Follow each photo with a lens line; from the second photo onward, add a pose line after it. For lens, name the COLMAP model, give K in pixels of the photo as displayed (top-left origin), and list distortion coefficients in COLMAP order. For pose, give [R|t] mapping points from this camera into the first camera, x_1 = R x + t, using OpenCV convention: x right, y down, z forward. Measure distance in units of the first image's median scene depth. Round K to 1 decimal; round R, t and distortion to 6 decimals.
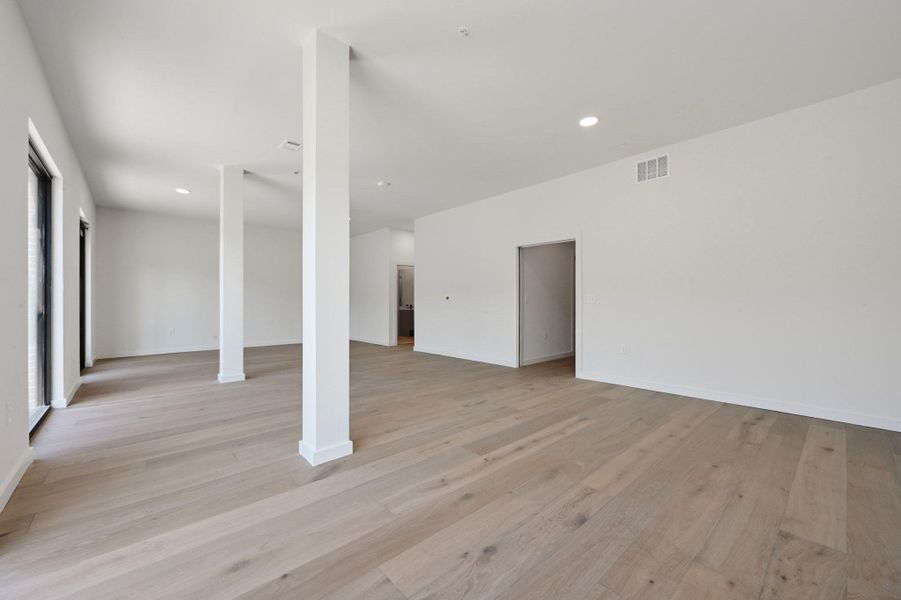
lens RADIAL K [[355.2, 0, 448.0], [0, 355.2, 298.8], [0, 0, 1]] dist [0.000239, 0.000390]
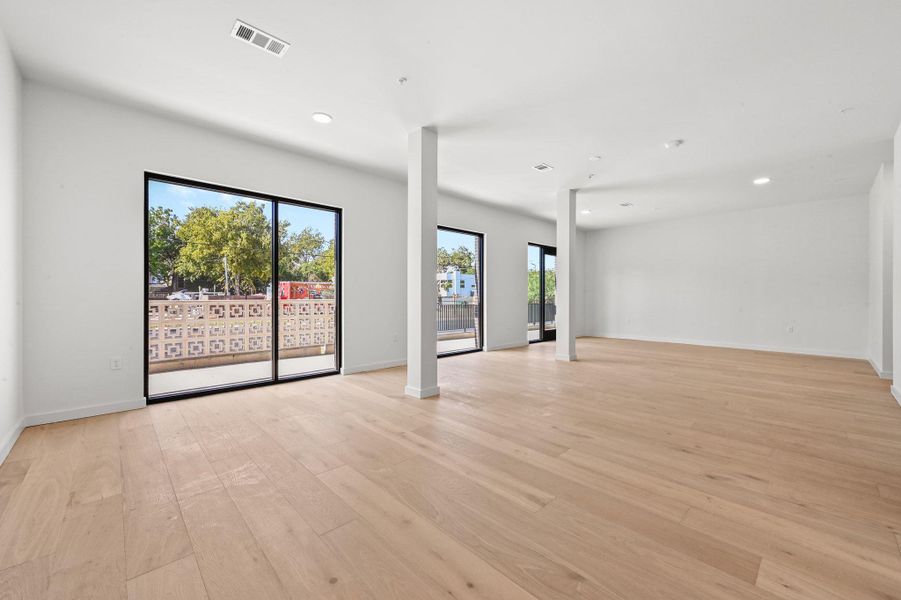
lens RADIAL K [[355.2, 0, 453.8], [0, 355.2, 299.5], [0, 0, 1]] dist [0.000239, 0.000390]
pose [[0.034682, 0.004895, -0.999386, 1.208978], [0.008019, 0.999954, 0.005176, 0.009054], [0.999366, -0.008194, 0.034641, 1.068756]]
